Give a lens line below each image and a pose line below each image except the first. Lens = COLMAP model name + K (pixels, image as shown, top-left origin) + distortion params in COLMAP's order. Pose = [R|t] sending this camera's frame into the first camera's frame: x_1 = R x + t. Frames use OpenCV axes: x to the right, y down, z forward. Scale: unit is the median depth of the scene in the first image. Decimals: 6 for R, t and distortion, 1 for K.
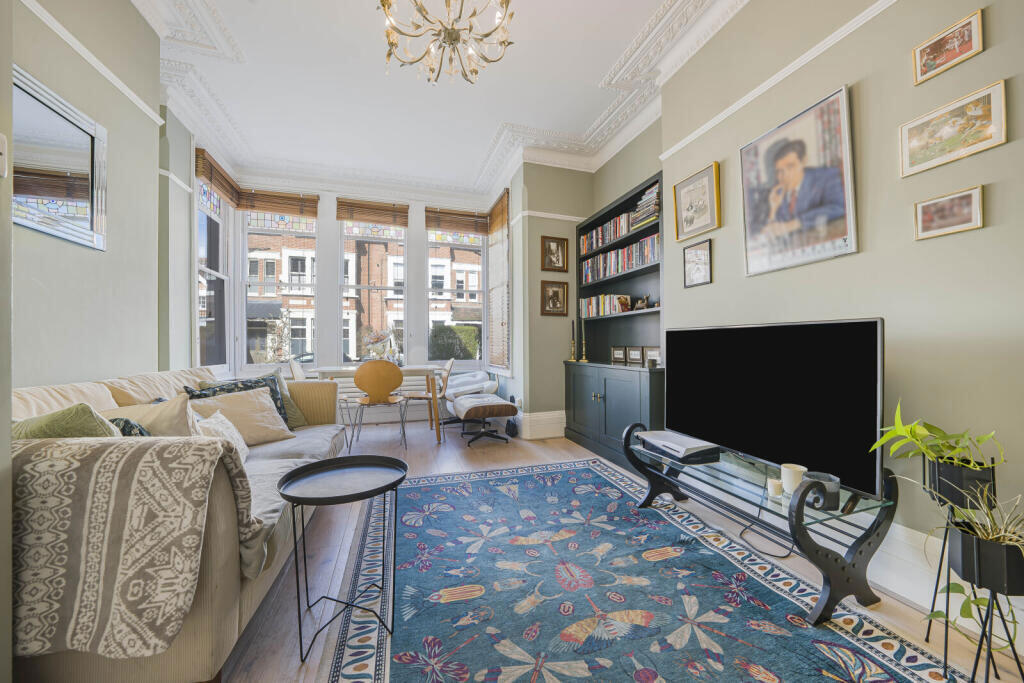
lens RADIAL K [[363.0, 0, 513.5], [0, 363.0, 344.6], [0, 0, 1]] dist [-0.019152, 0.000037]
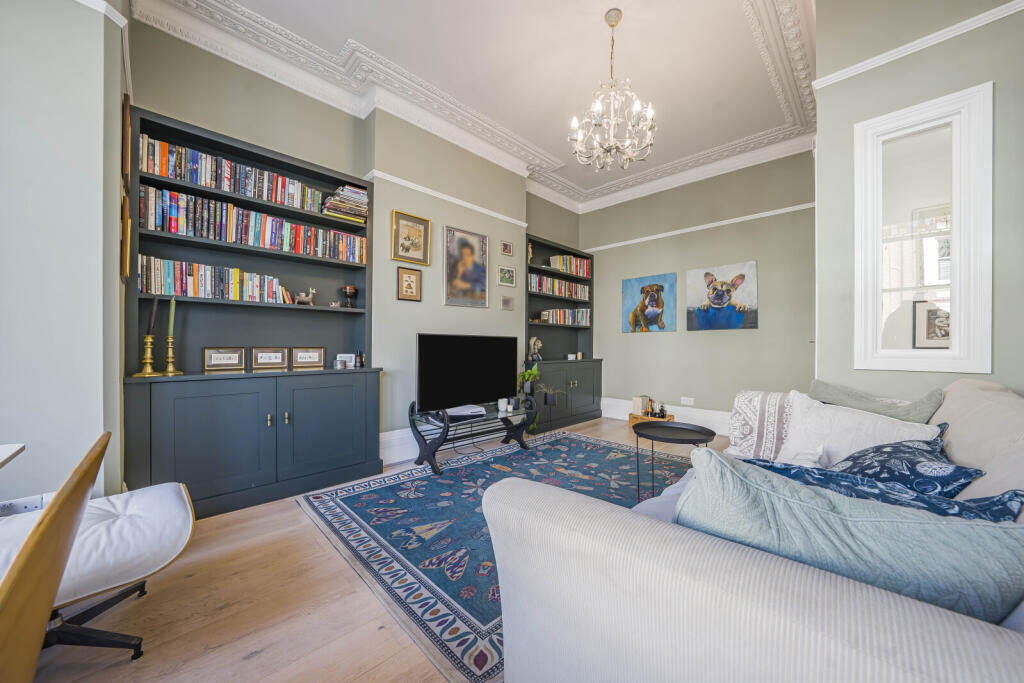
lens RADIAL K [[363.0, 0, 513.5], [0, 363.0, 344.6], [0, 0, 1]] dist [-0.019152, 0.000037]
pose [[-0.457782, 0.004575, 0.889053, -0.739875], [-0.003253, 0.999971, -0.006821, 0.004204], [-0.889058, -0.006014, -0.457754, 1.120490]]
